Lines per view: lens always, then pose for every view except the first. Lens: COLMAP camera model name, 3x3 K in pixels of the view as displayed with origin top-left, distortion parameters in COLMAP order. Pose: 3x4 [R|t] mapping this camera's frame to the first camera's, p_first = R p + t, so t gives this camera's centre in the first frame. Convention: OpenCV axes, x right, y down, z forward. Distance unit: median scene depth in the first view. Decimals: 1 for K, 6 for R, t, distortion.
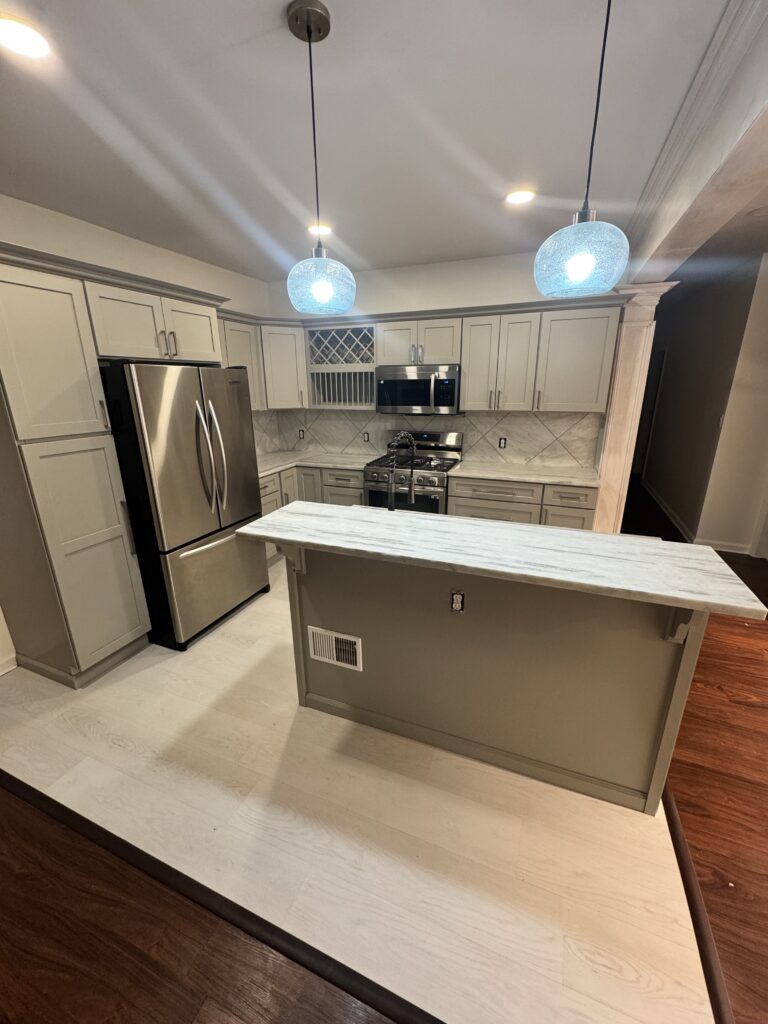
lens RADIAL K [[408.5, 0, 382.6], [0, 408.5, 511.0], [0, 0, 1]] dist [-0.004146, 0.000922]
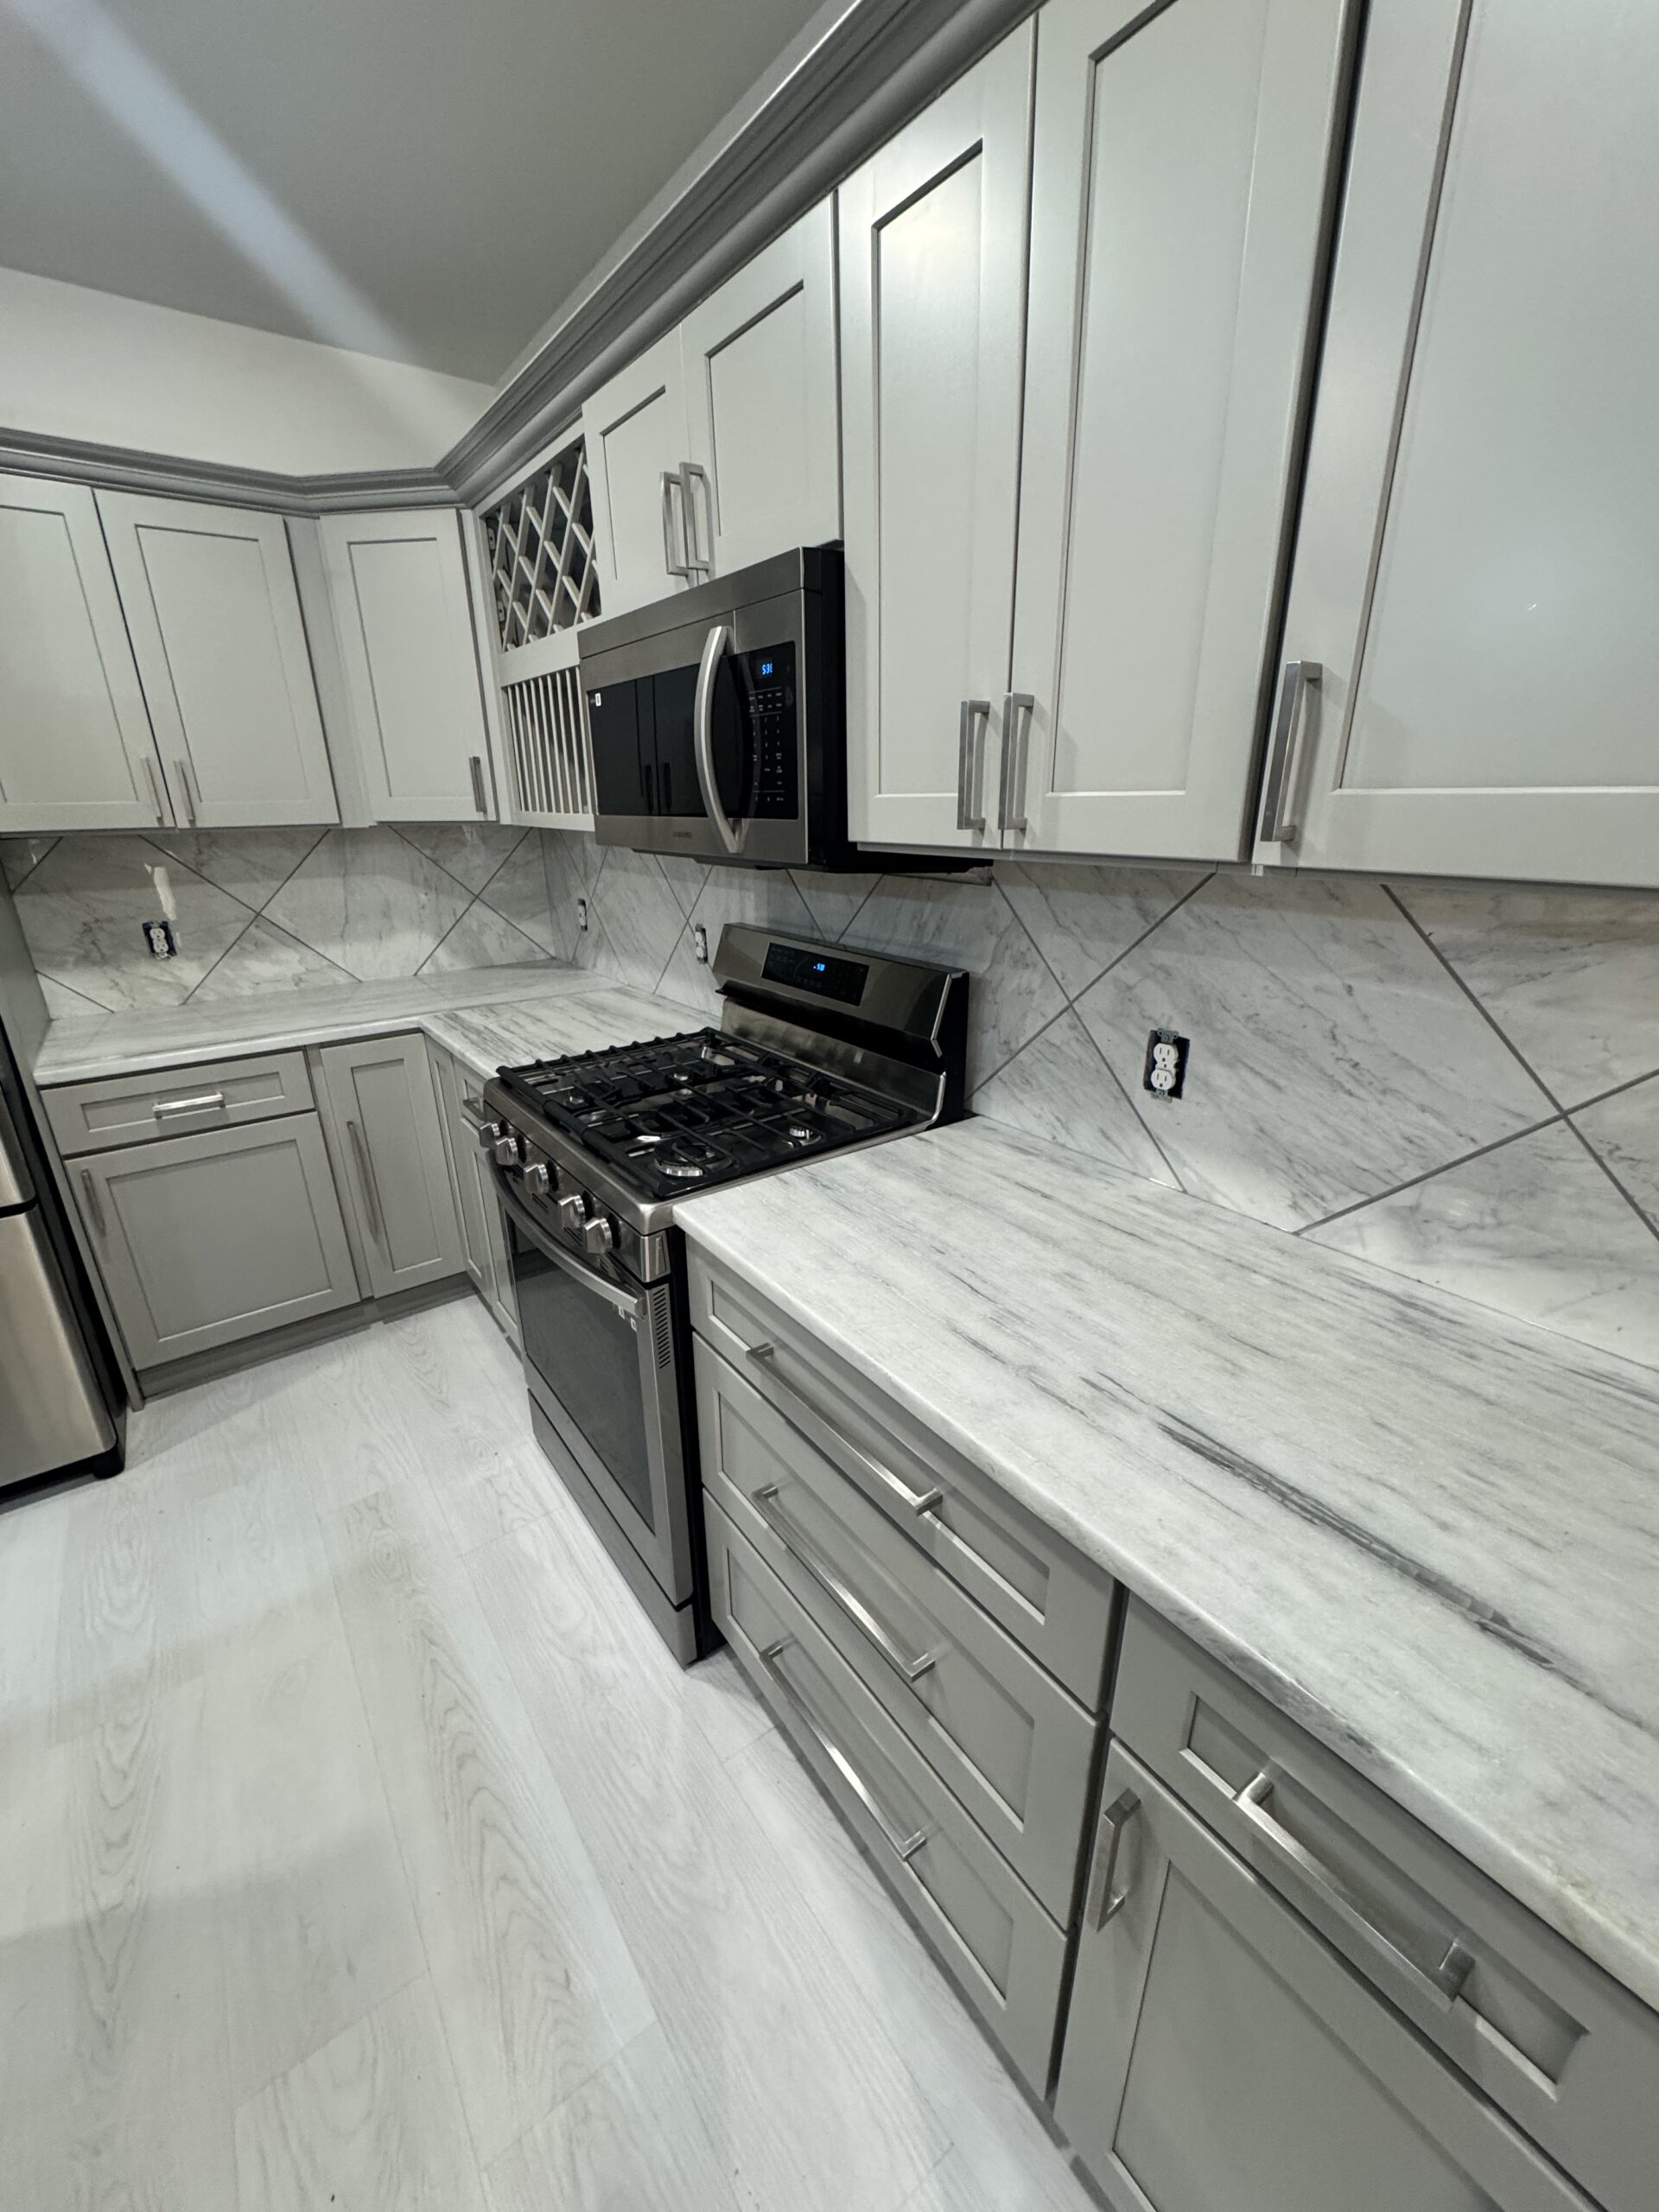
lens RADIAL K [[882.3, 0, 832.4], [0, 882.3, 1105.4], [0, 0, 1]] dist [-0.004146, 0.000922]
pose [[0.852923, 0.174977, -0.491838, 0.360023], [-0.153699, 0.984564, 0.083732, -0.162571], [0.498897, 0.004178, 0.866651, 0.654126]]
